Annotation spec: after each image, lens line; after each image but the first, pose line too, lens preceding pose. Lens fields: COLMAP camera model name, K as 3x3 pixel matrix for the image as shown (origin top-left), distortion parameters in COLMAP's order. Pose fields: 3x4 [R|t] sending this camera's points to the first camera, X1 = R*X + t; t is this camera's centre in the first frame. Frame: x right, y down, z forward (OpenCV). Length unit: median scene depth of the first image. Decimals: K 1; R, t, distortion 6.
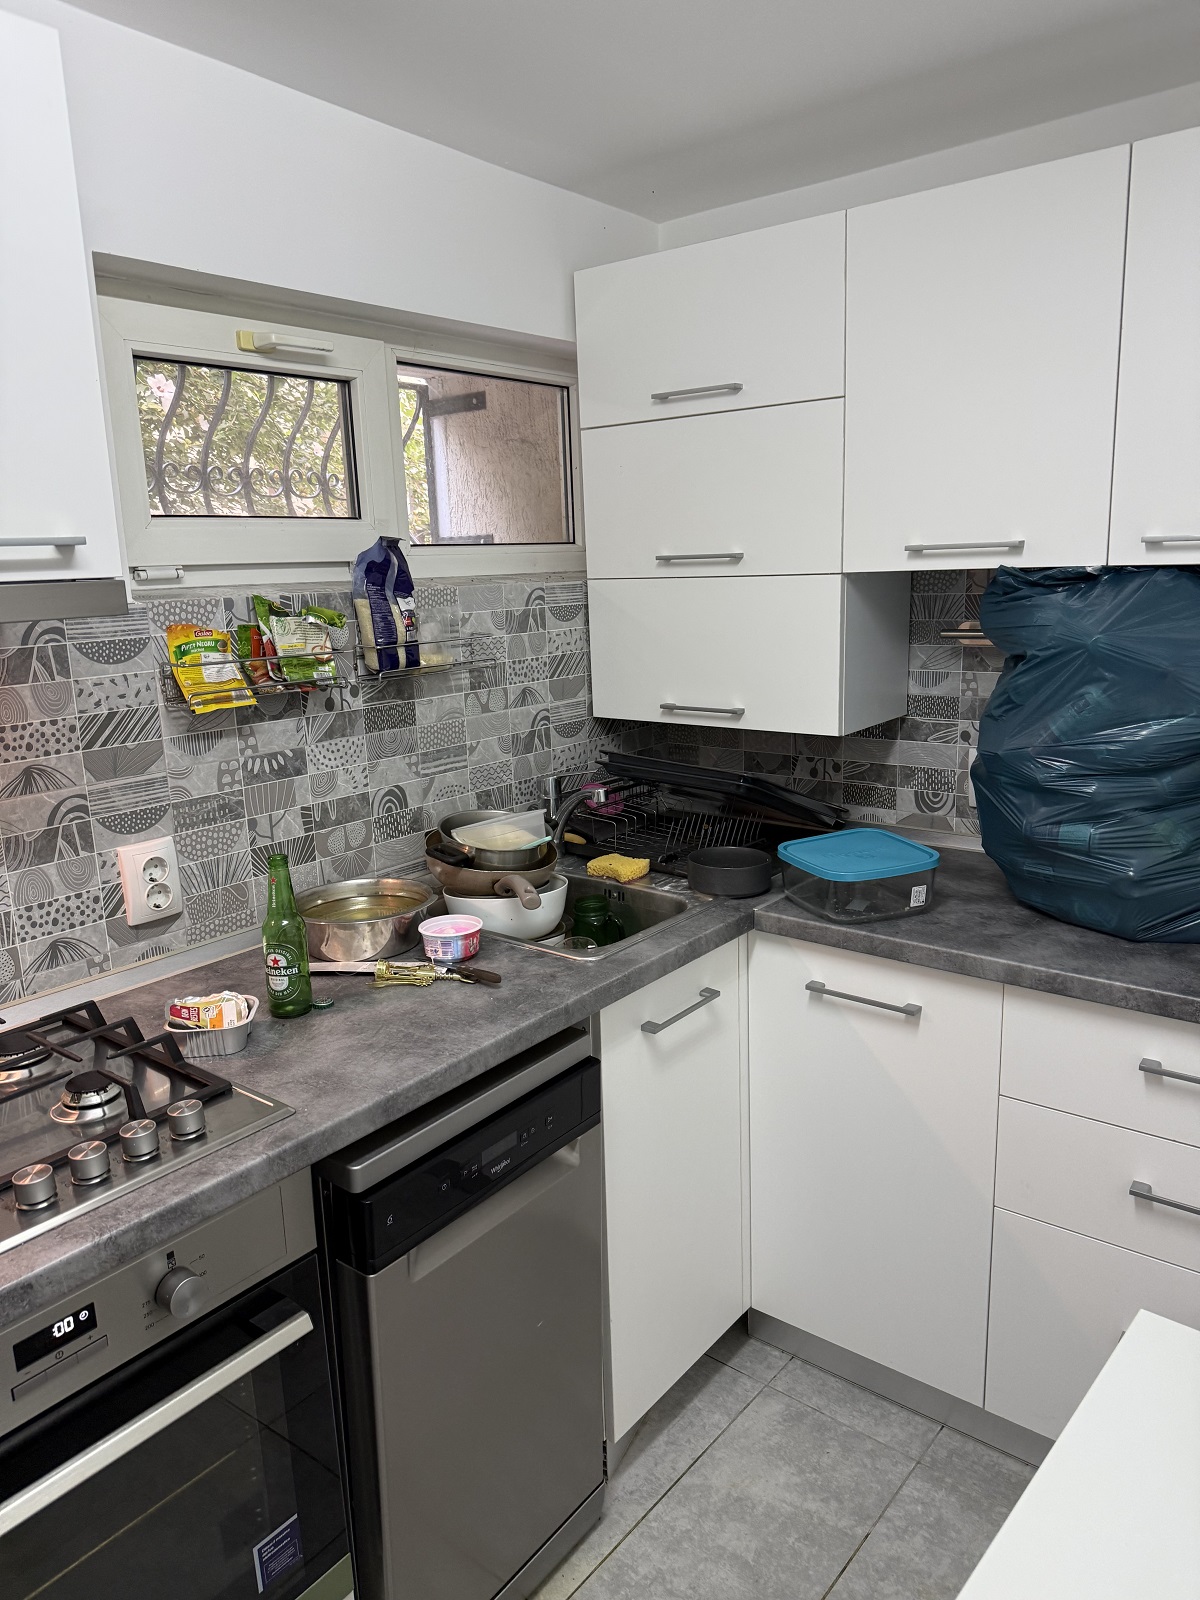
lens RADIAL K [[1120.4, 0, 603.3], [0, 1120.4, 814.7], [0, 0, 1]] dist [0.089326, -0.164533]
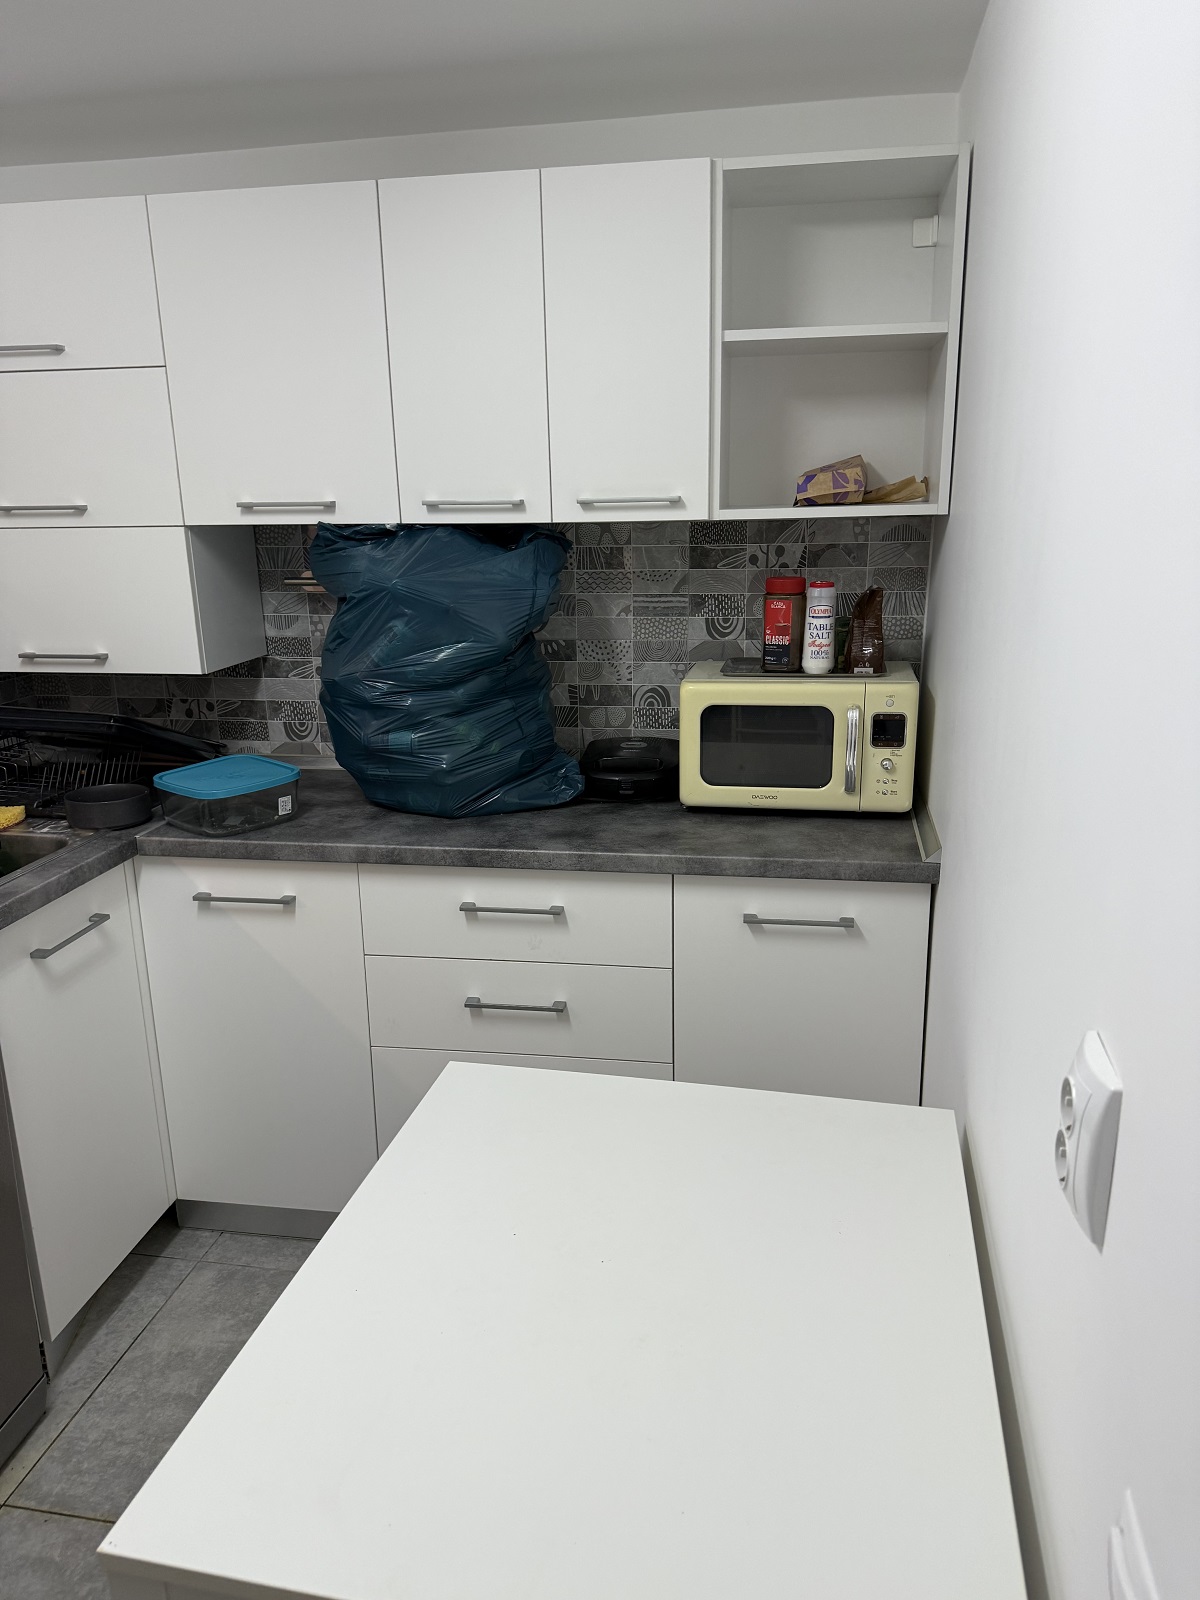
lens RADIAL K [[1126.6, 0, 619.2], [0, 1126.6, 813.1], [0, 0, 1]] dist [0.071753, -0.098620]
pose [[0.868306, -0.112452, 0.483115, 0.011204], [0.096832, 0.993653, 0.057250, 0.046025], [-0.486486, -0.002929, 0.873683, -0.197378]]
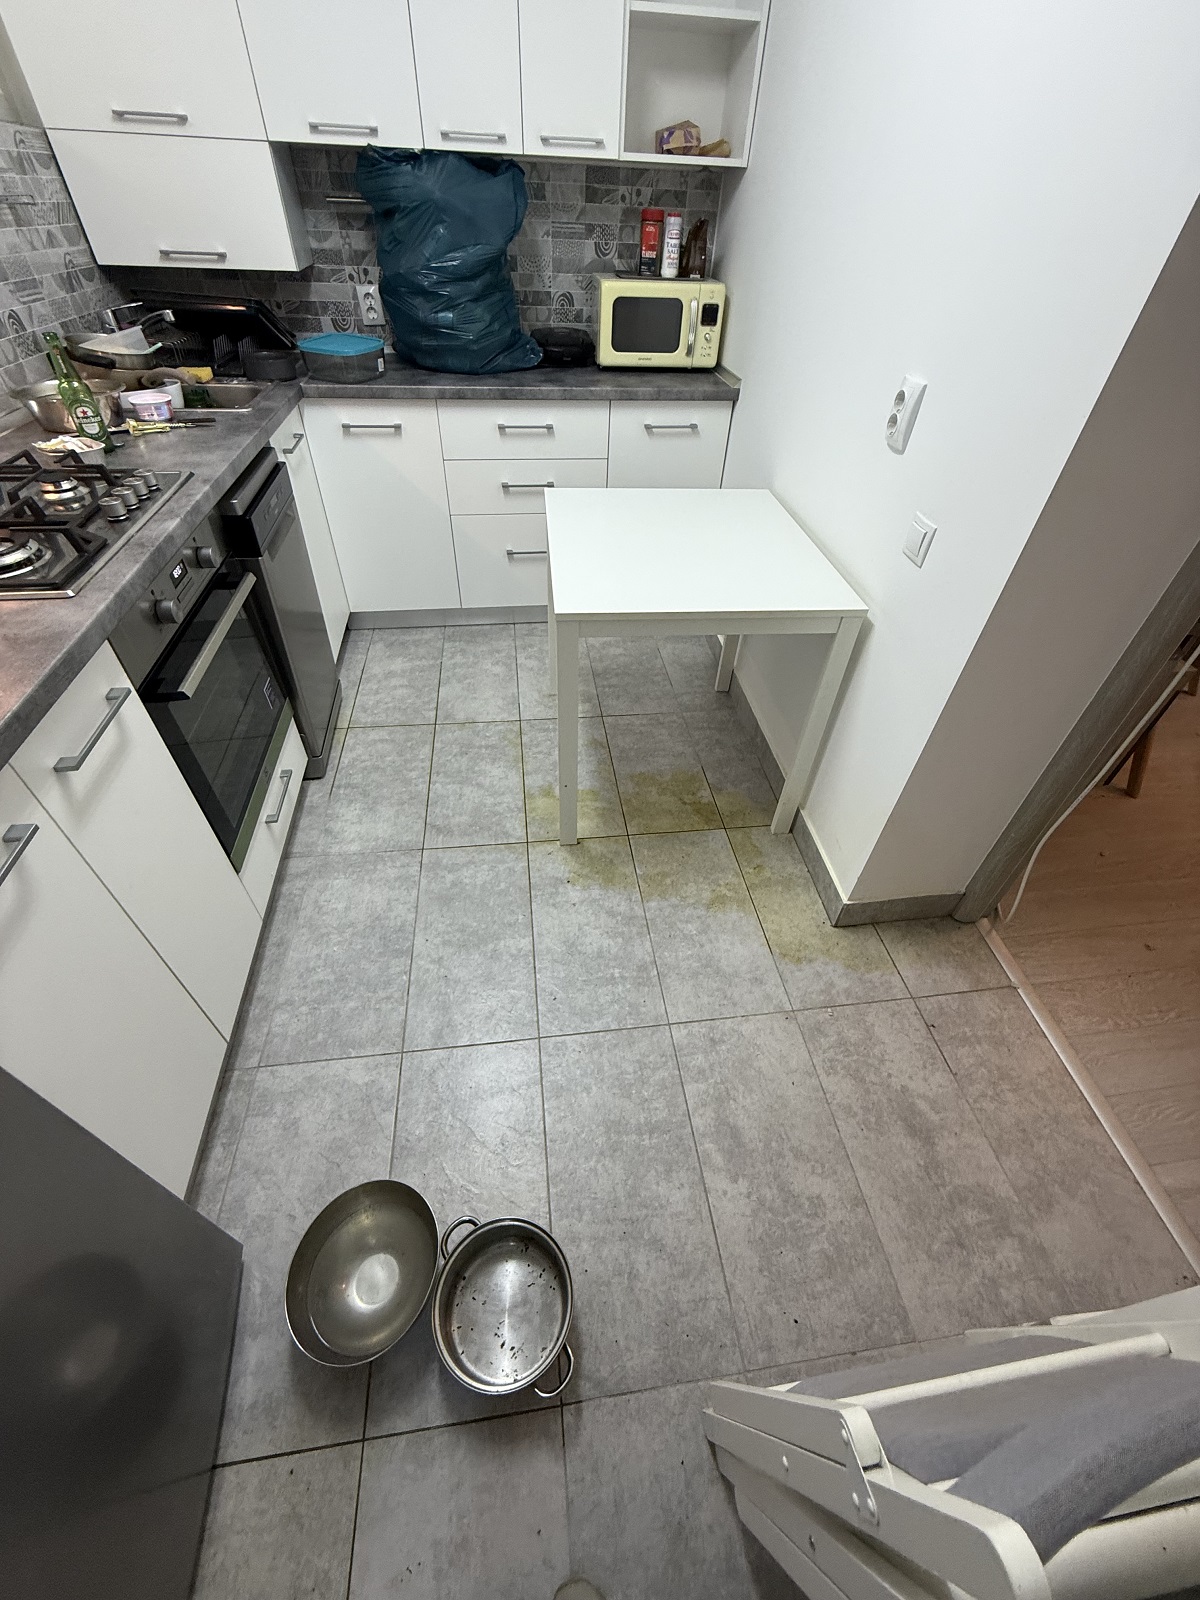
lens RADIAL K [[643.8, 0, 600.0], [0, 643.8, 800.0], [0, 0, 1]] dist [0.000844, 0.000002]
pose [[0.682844, -0.455265, 0.571364, -0.461381], [0.107387, 0.836140, 0.537901, 0.143721], [-0.722628, -0.305946, 0.619843, -0.236352]]
